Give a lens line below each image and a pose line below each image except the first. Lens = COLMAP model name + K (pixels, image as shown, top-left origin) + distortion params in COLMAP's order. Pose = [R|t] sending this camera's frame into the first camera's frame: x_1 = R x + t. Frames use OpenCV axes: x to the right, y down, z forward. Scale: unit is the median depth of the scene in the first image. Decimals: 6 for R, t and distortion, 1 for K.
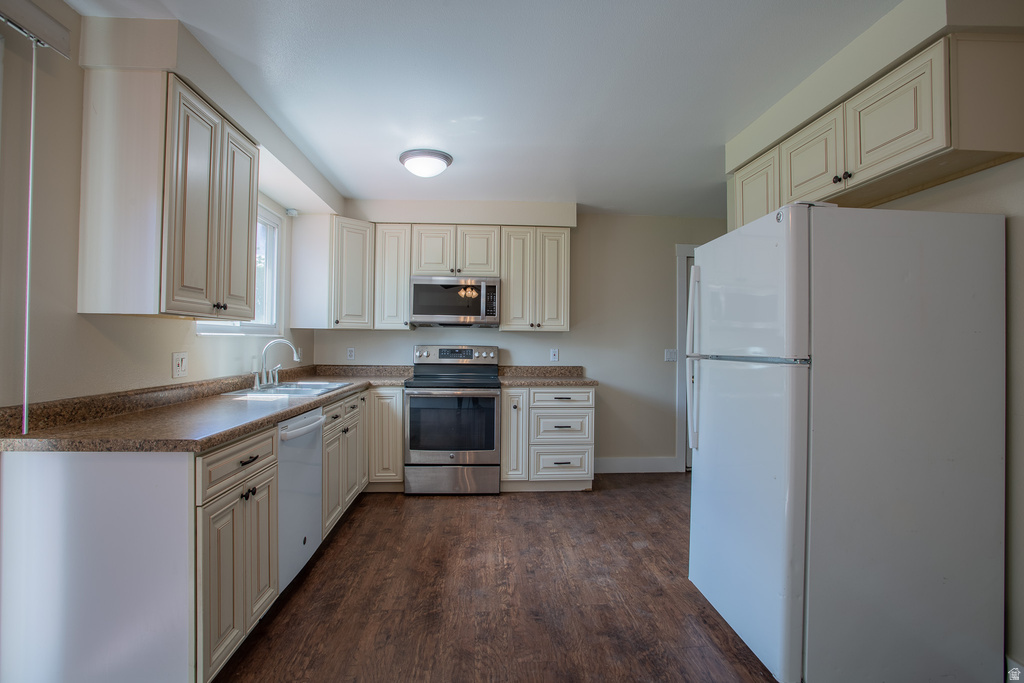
lens RADIAL K [[501.5, 0, 508.5], [0, 501.5, 337.7], [0, 0, 1]] dist [-0.081921, 0.038451]
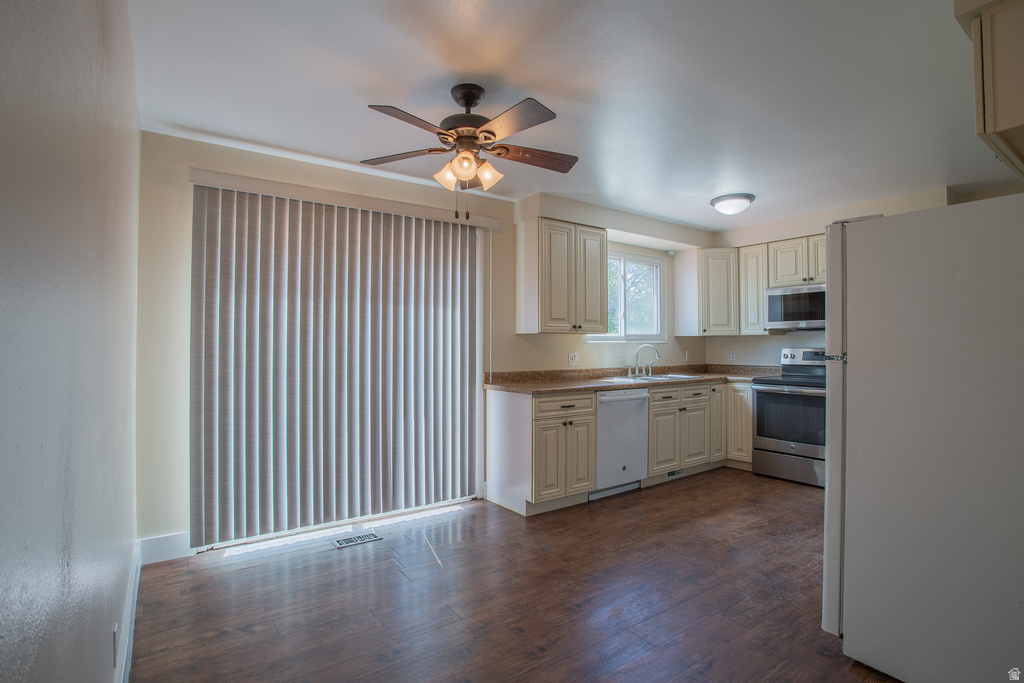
lens RADIAL K [[501.5, 0, 508.5], [0, 501.5, 337.7], [0, 0, 1]] dist [-0.081921, 0.038451]
pose [[0.525623, -0.022804, -0.850412, 0.570147], [0.012752, 0.999740, -0.018927, 0.005718], [0.850622, -0.000896, 0.525777, -0.138279]]
